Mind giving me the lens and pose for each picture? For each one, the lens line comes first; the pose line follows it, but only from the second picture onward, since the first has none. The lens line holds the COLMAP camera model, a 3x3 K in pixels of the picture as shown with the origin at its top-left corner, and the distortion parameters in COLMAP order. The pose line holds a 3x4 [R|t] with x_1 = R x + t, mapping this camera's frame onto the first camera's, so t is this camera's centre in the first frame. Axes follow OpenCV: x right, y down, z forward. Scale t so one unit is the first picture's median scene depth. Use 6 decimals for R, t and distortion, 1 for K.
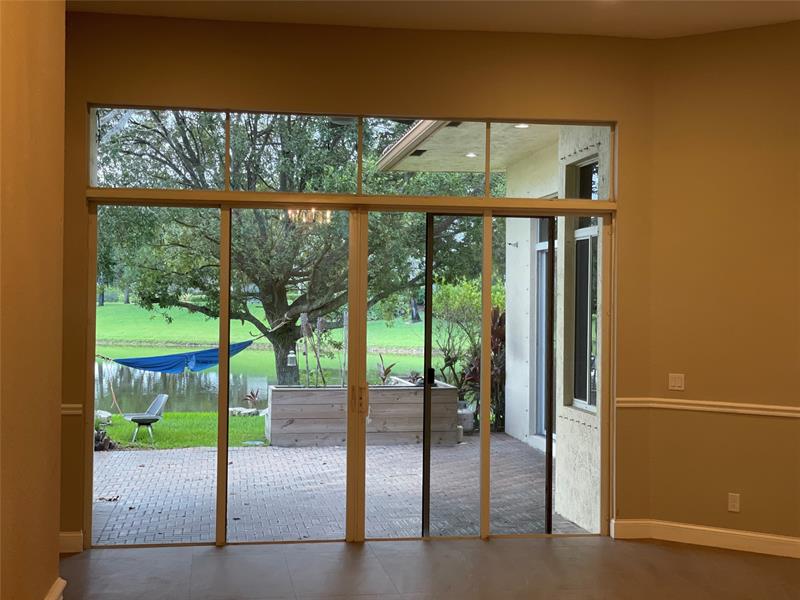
lens RADIAL K [[1191.1, 0, 400.0], [0, 1191.1, 300.0], [0, 0, 1]] dist [0.181850, 0.049920]
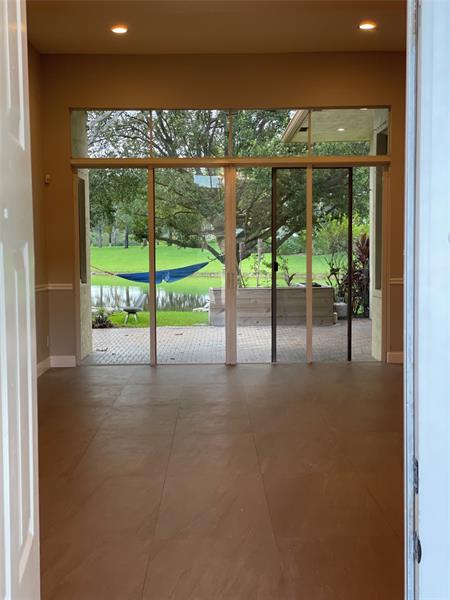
lens RADIAL K [[893.3, 0, 225.0], [0, 893.3, 300.0], [0, 0, 1]] dist [0.181850, 0.049920]
pose [[0.990096, -0.009903, -0.140042, 0.063969], [0.018747, 0.997902, 0.061970, 0.015361], [0.139135, -0.063982, 0.988204, -0.118912]]
